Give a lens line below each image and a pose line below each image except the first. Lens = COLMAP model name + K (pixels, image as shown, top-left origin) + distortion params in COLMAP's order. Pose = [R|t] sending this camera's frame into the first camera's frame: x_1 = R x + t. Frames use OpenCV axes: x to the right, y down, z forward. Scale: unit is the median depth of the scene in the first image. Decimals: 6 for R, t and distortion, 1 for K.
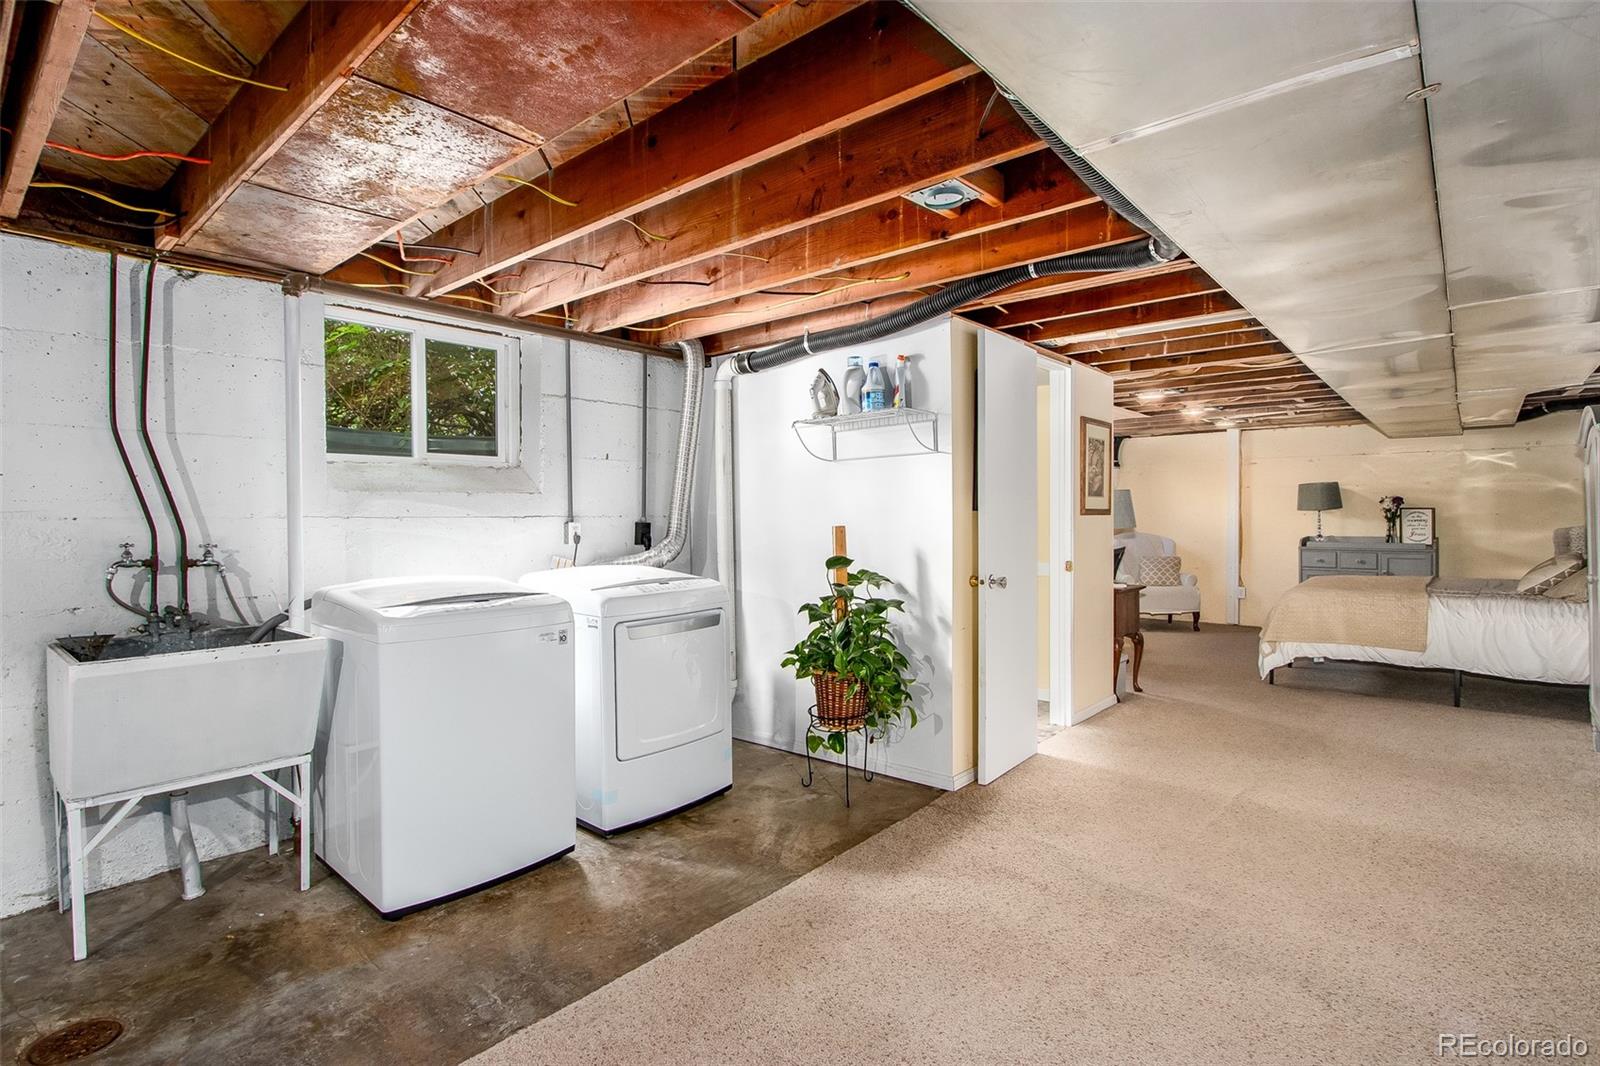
lens RADIAL K [[768.9, 0, 795.6], [0, 768.9, 522.4], [0, 0, 1]] dist [-0.023685, 0.000368]
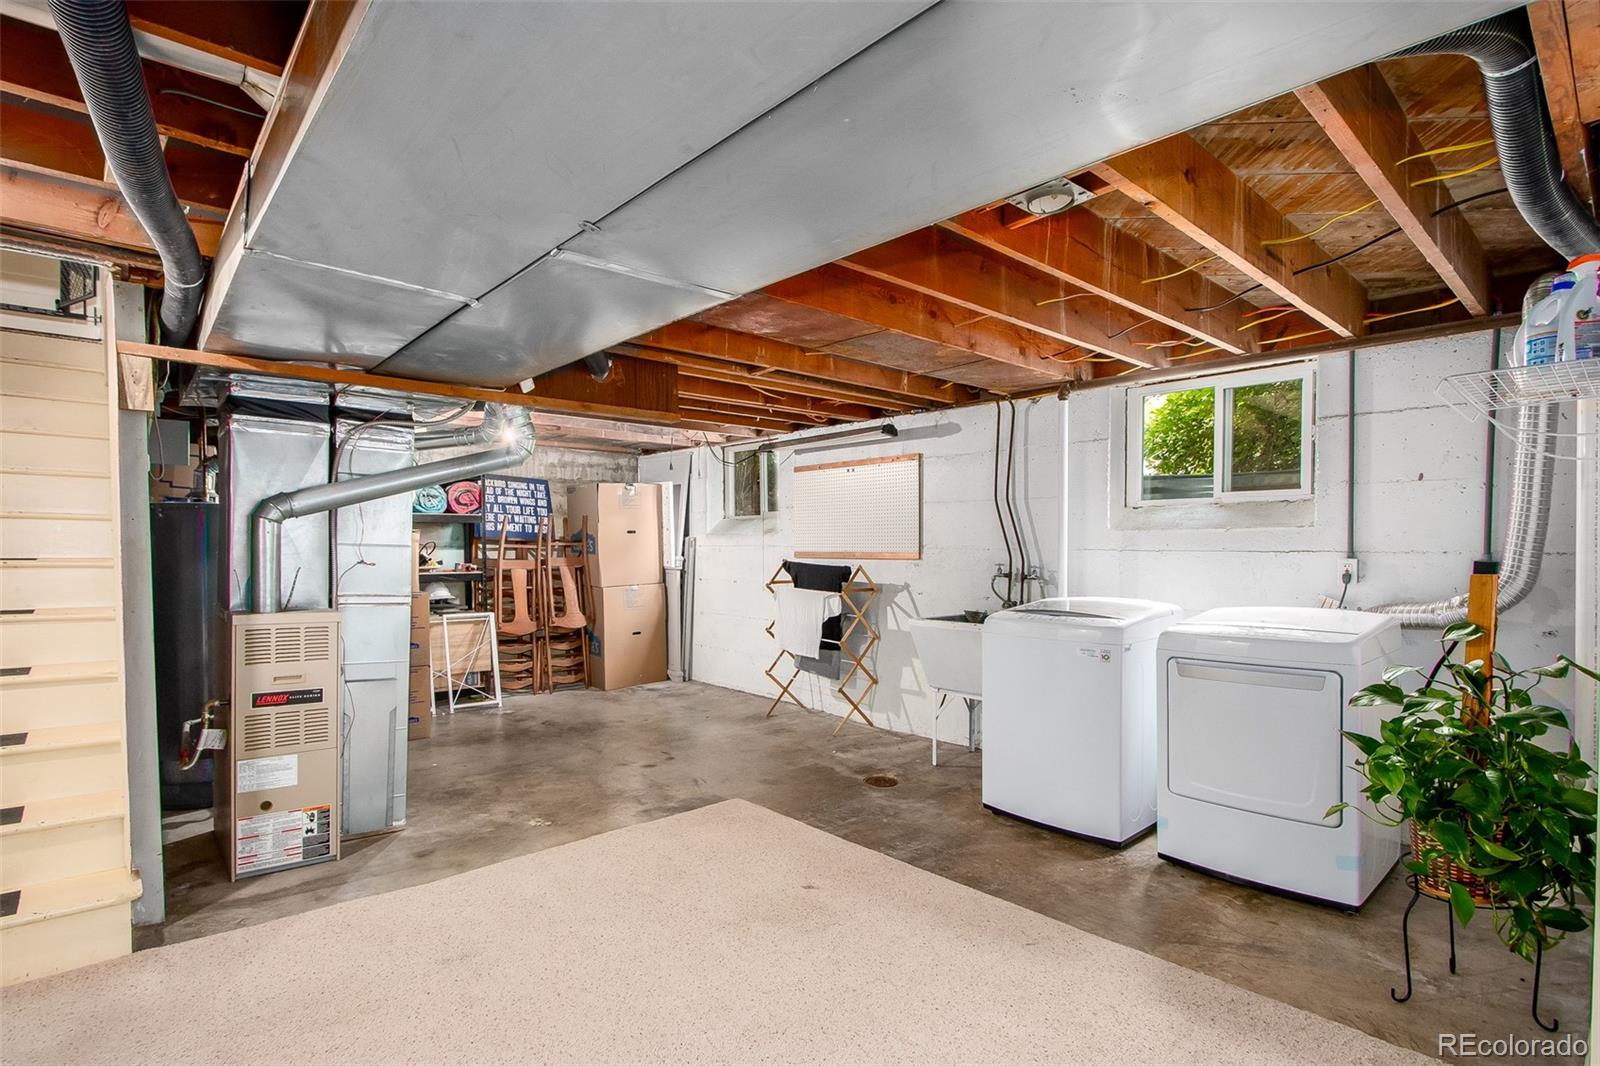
lens RADIAL K [[768.9, 0, 766.2], [0, 768.9, 561.8], [0, 0, 1]] dist [-0.023685, 0.000368]
pose [[-0.140589, 0.026613, -0.989710, 0.953756], [-0.008754, 0.999566, 0.028121, -0.022471], [0.990029, 0.012617, -0.140295, 0.679369]]
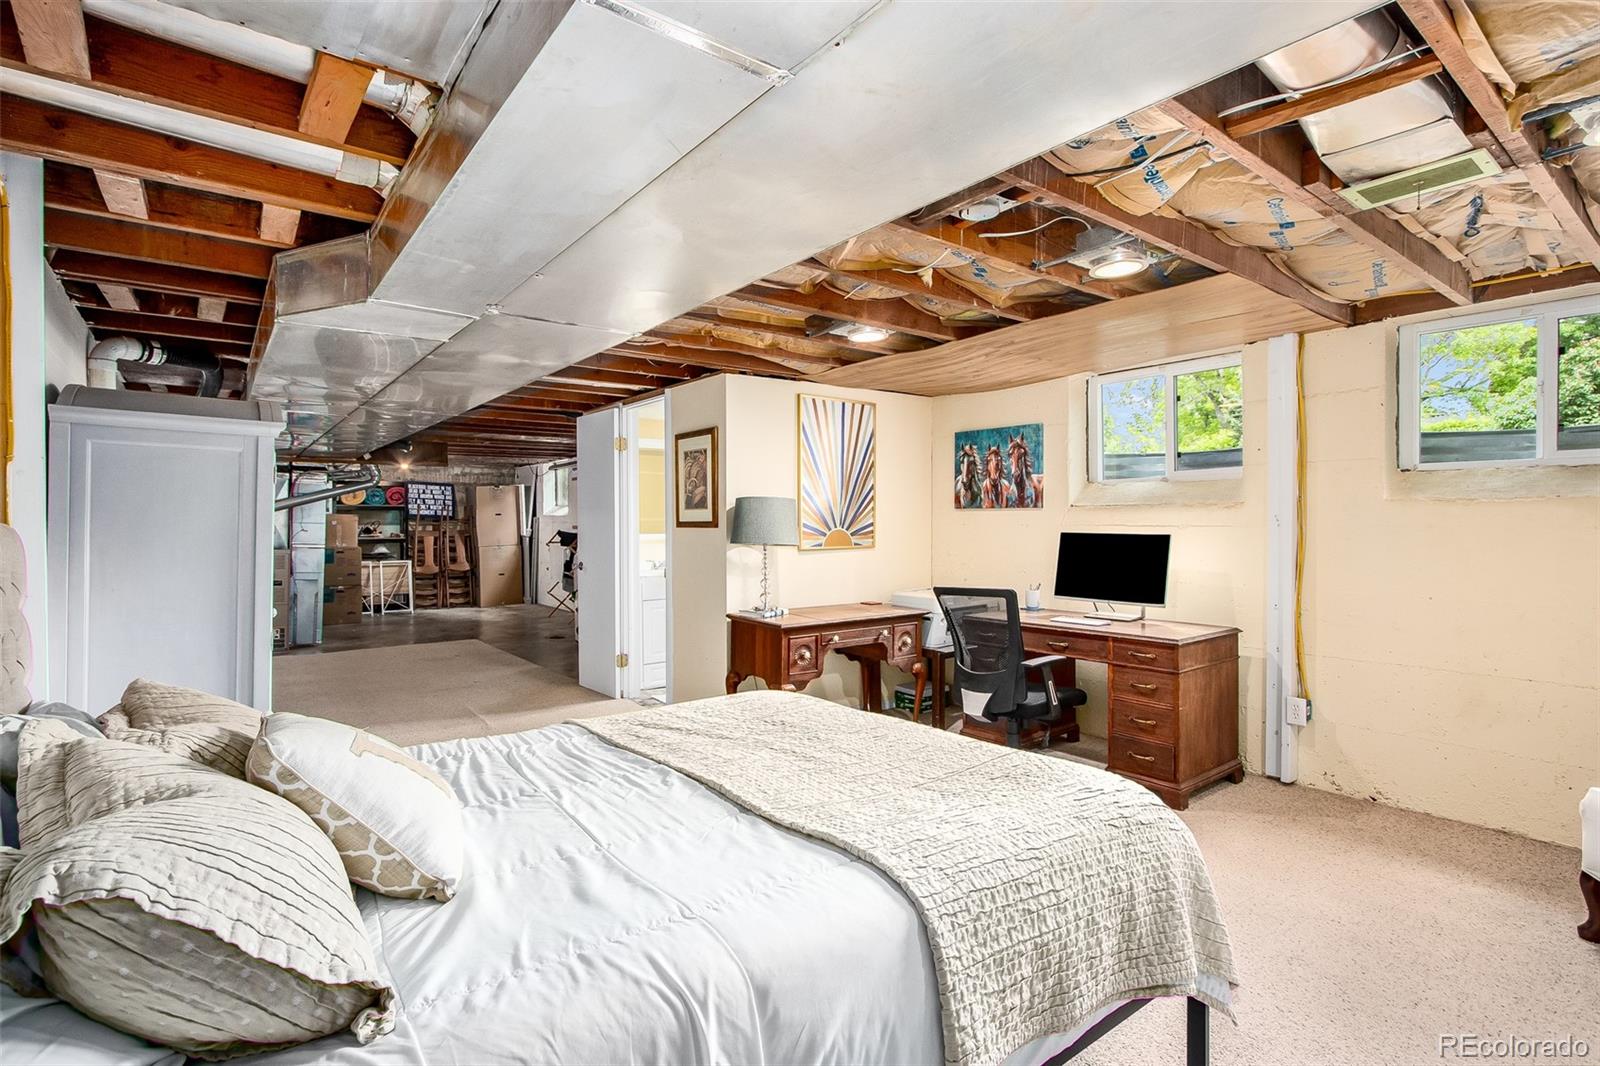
lens RADIAL K [[768.9, 0, 797.7], [0, 768.9, 523.0], [0, 0, 1]] dist [-0.023685, 0.000368]
pose [[-0.193738, 0.008080, -0.981020, 1.107426], [-0.004809, 0.999946, 0.009186, -0.024962], [0.981041, 0.006497, -0.193689, 0.859739]]
